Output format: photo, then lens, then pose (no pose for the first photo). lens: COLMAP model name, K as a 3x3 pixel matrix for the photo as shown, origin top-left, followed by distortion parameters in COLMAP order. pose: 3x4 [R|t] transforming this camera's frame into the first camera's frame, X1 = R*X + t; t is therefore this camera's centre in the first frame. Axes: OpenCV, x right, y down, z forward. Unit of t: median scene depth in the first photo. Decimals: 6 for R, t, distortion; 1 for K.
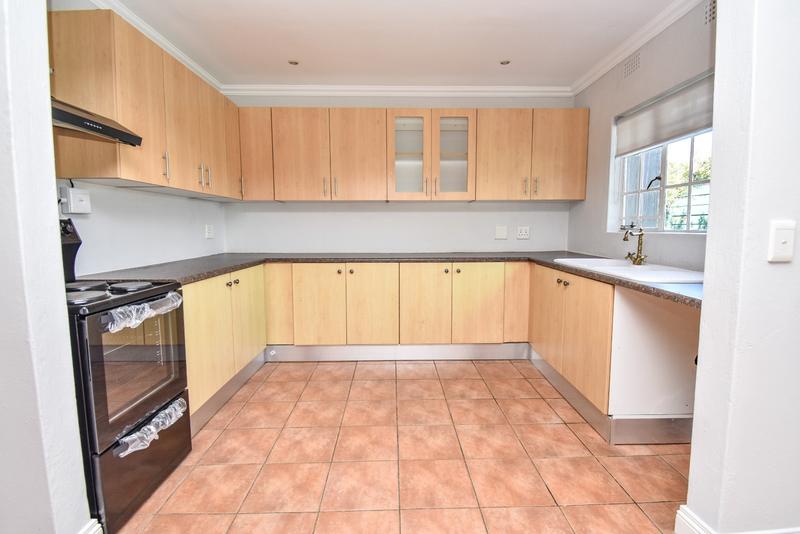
lens RADIAL K [[359.9, 0, 417.2], [0, 359.9, 262.2], [0, 0, 1]] dist [0.000786, -0.003335]
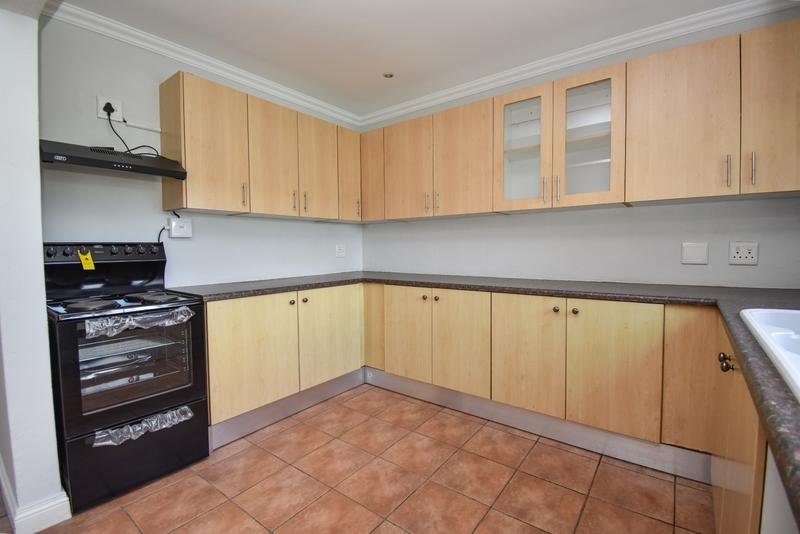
lens RADIAL K [[359.9, 0, 401.7], [0, 359.9, 263.3], [0, 0, 1]] dist [0.000786, -0.003335]
pose [[0.781097, 0.023270, -0.623976, 0.314917], [-0.051747, 0.998280, -0.027548, -0.033306], [0.622262, 0.053806, 0.780957, 0.325814]]
